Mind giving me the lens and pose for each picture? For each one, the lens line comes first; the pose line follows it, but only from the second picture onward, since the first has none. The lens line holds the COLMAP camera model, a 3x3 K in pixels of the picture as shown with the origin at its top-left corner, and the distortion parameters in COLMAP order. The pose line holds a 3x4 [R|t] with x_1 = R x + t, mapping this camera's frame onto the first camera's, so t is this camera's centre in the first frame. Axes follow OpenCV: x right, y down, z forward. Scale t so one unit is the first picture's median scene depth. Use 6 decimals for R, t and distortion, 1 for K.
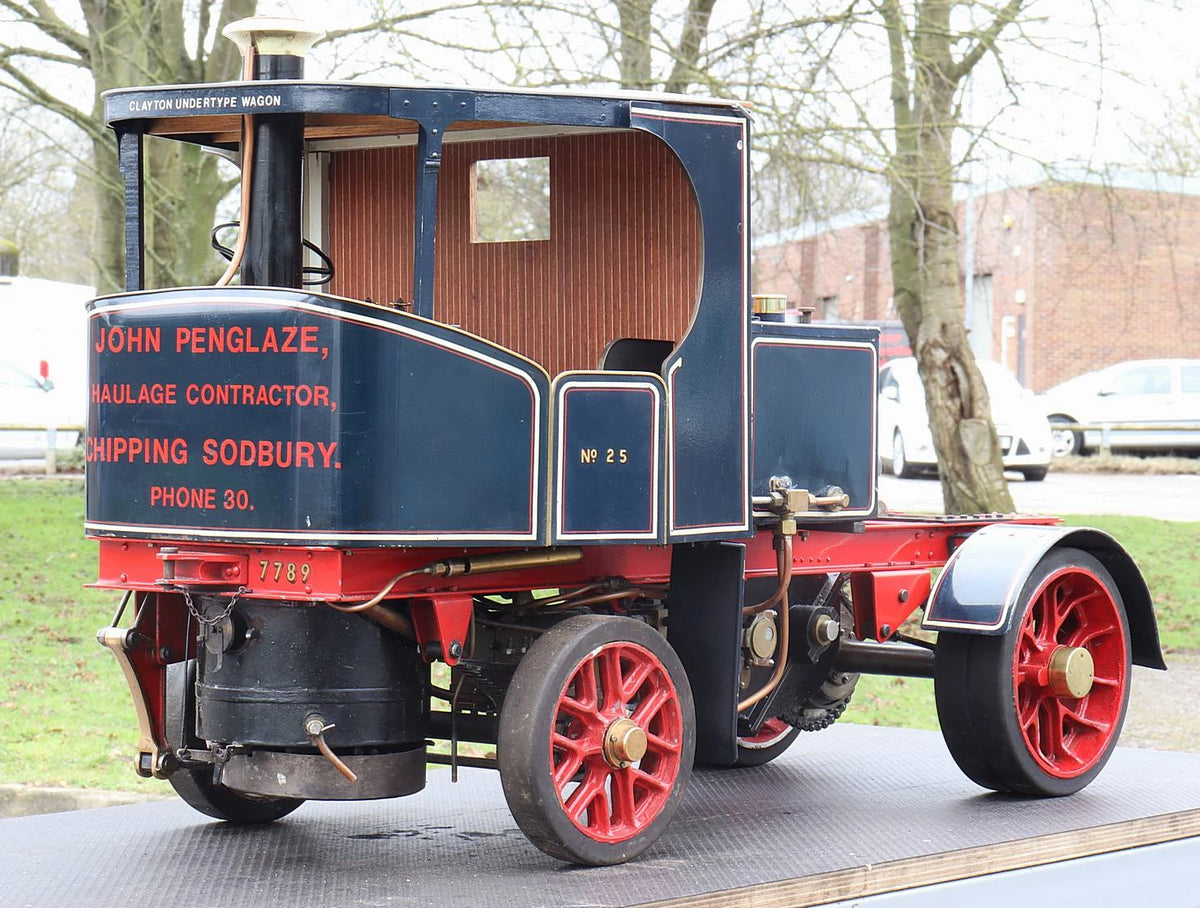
lens RADIAL K [[3505.5, 0, 600.3], [0, 3505.5, 455.6], [0, 0, 1]] dist [-0.104024, 0.000000]
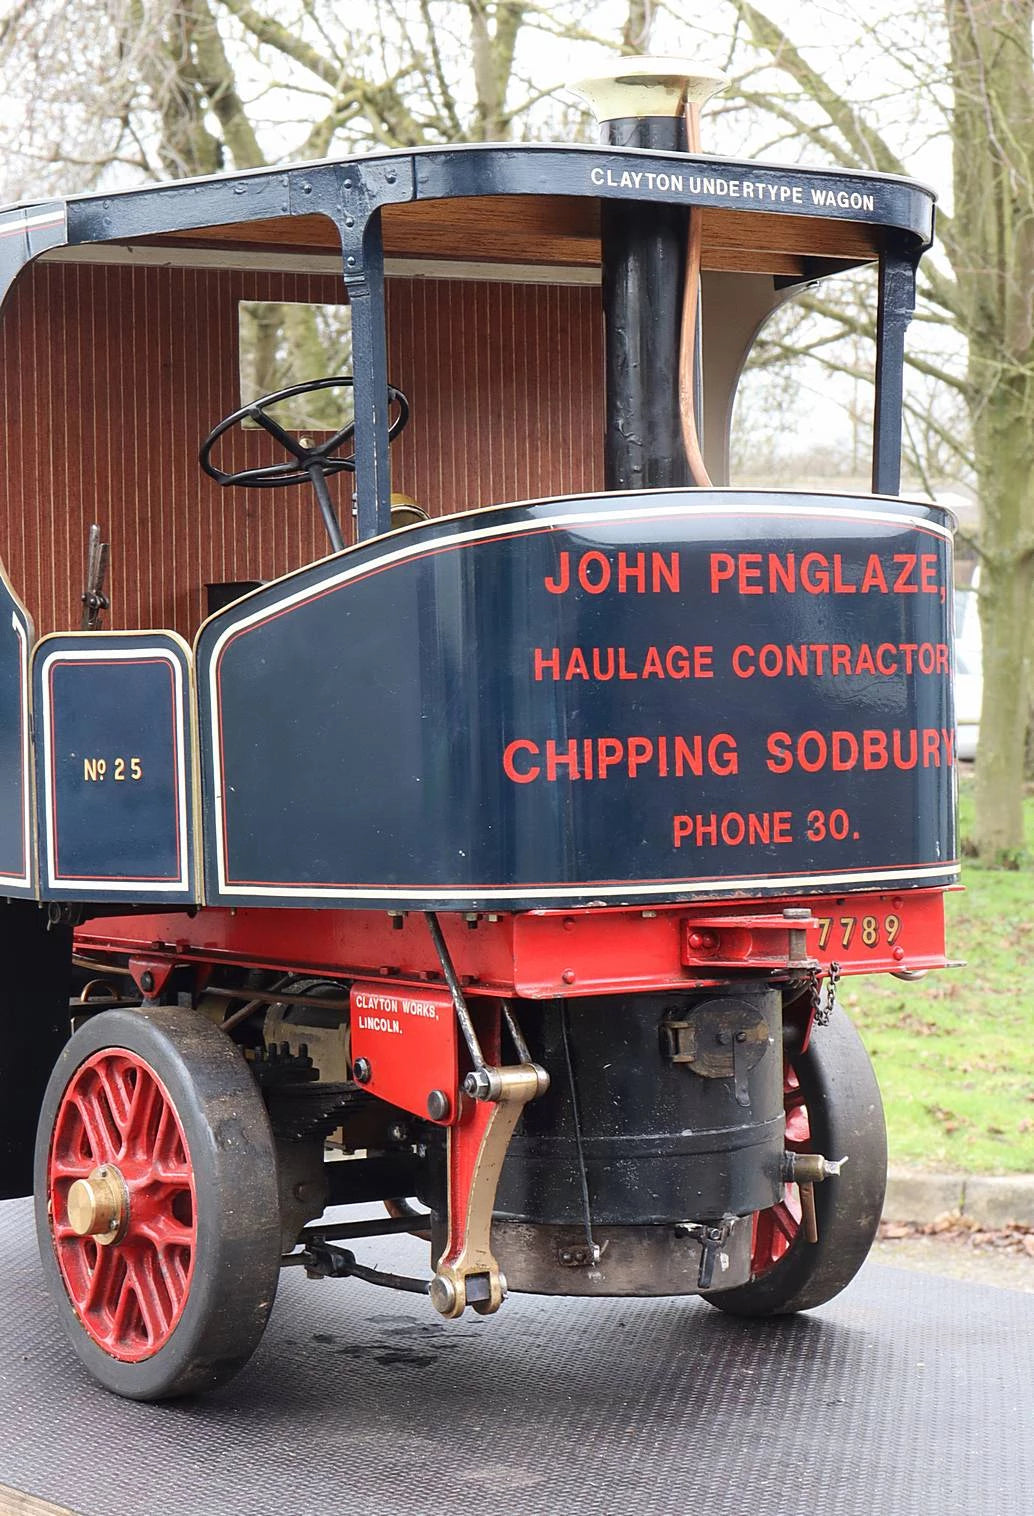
lens RADIAL K [[3740.1, 0, 463.5], [0, 3740.1, 790.3], [0, 0, 1]] dist [0.034359, 0.000000]
pose [[0.293130, -0.045442, 0.954992, -0.764742], [0.033977, 0.998734, 0.037095, -0.021003], [-0.955469, 0.021574, 0.294303, 0.854246]]
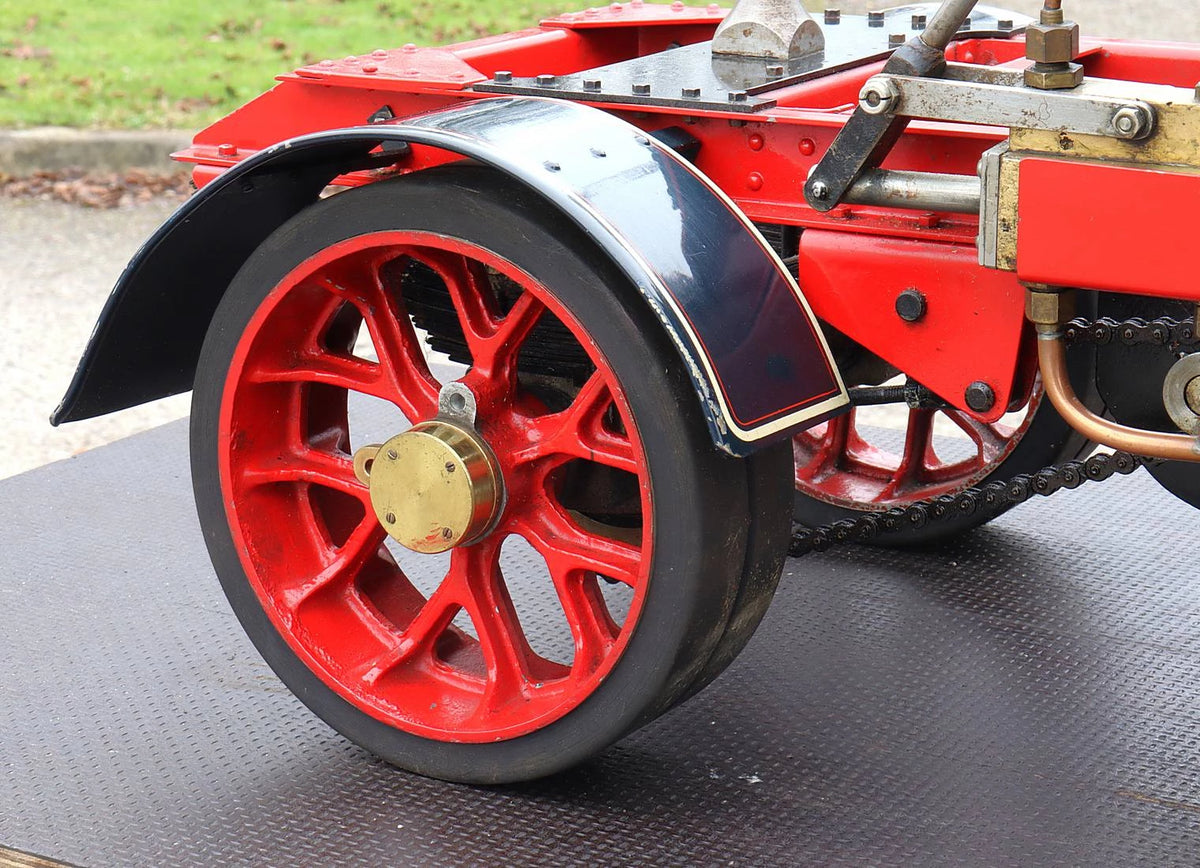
lens RADIAL K [[2994.3, 0, 595.5], [0, 2994.3, 424.5], [0, 0, 1]] dist [0.041229, 0.000000]
pose [[-0.156297, -0.264465, 0.951646, -0.354539], [0.022741, 0.962268, 0.271152, -0.049811], [-0.987448, 0.064022, -0.144386, 1.357008]]
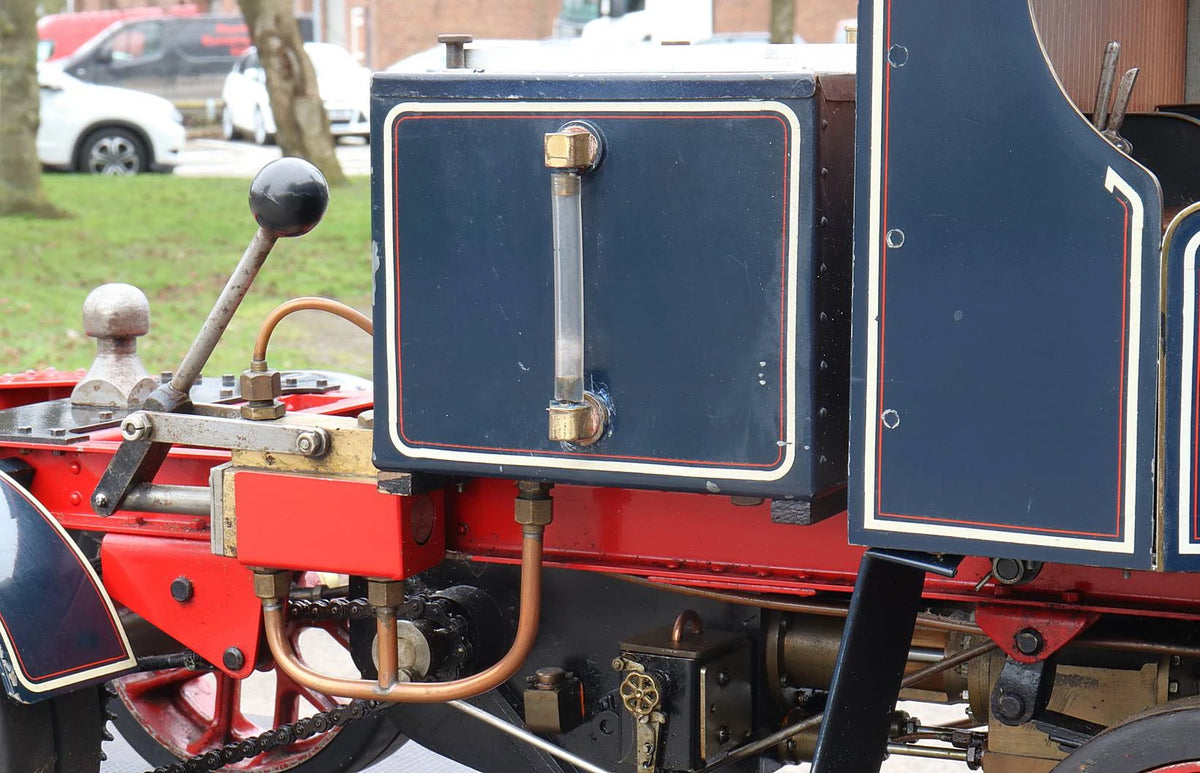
lens RADIAL K [[2773.0, 0, 591.5], [0, 2773.0, 388.5], [0, 0, 1]] dist [0.054691, 0.000000]
pose [[-0.245027, -0.120805, 0.961960, -0.455896], [0.017325, 0.991503, 0.128928, -0.051370], [-0.969361, 0.048257, -0.240852, 1.301183]]
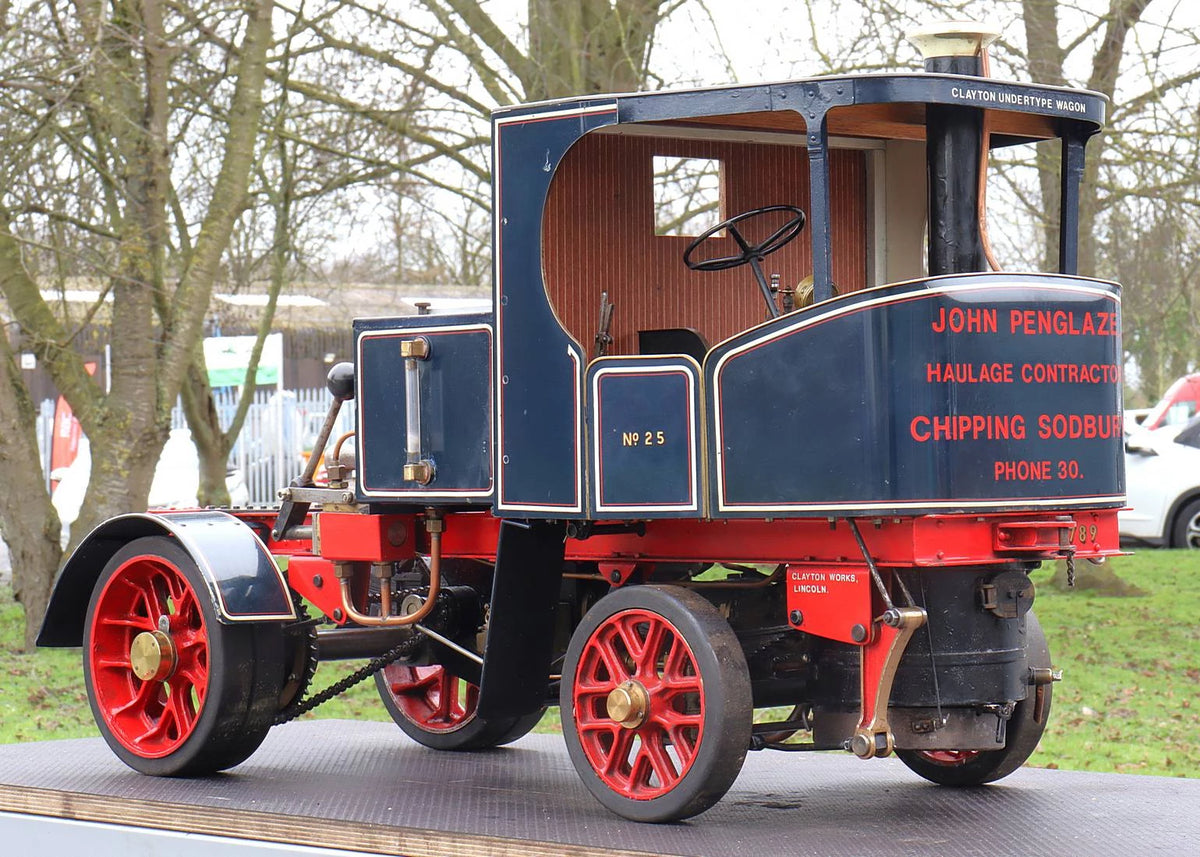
lens RADIAL K [[3442.0, 0, 605.4], [0, 3442.0, 422.8], [0, 0, 1]] dist [-0.010991, 0.000000]
pose [[0.127049, -0.004173, 0.991888, -1.171693], [0.033270, 0.999446, -0.000057, -0.006656], [-0.991338, 0.033008, 0.127118, 0.995870]]
